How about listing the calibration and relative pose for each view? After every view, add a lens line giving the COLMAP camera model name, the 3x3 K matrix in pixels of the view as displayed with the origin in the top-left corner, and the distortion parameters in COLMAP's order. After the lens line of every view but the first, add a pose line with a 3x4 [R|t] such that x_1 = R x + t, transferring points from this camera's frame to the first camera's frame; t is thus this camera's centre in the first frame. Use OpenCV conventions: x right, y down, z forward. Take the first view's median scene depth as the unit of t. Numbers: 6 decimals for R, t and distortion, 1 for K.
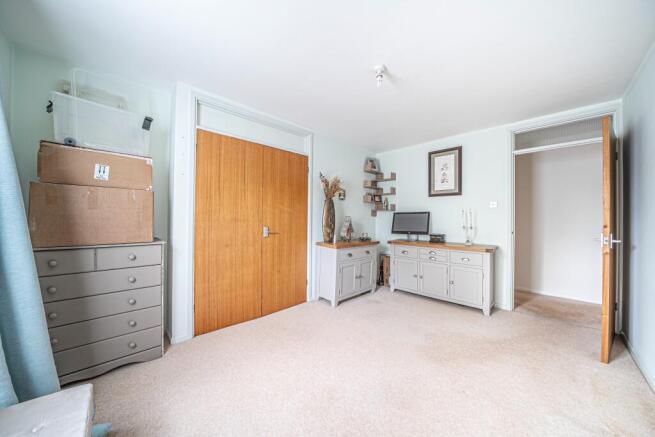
lens RADIAL K [[228.2, 0, 327.2], [0, 228.2, 218.2], [0, 0, 1]] dist [-0.018262, -0.000171]
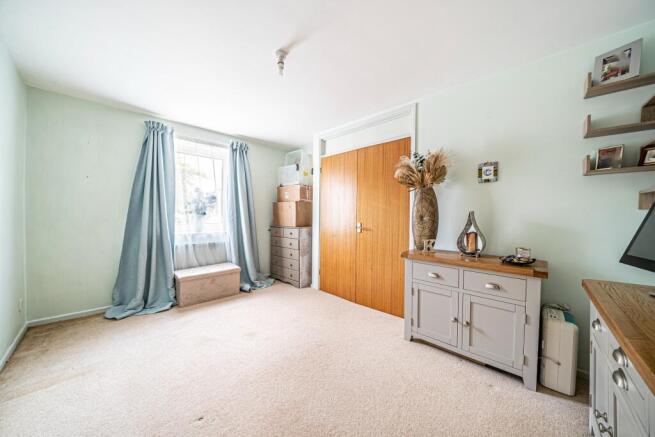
lens RADIAL K [[228.2, 0, 327.2], [0, 228.2, 217.9], [0, 0, 1]] dist [-0.018262, -0.000171]
pose [[0.023224, 0.005574, -0.999715, 0.798896], [-0.004271, 0.999976, 0.005476, 0.007367], [0.999721, 0.004142, 0.023247, 0.797277]]
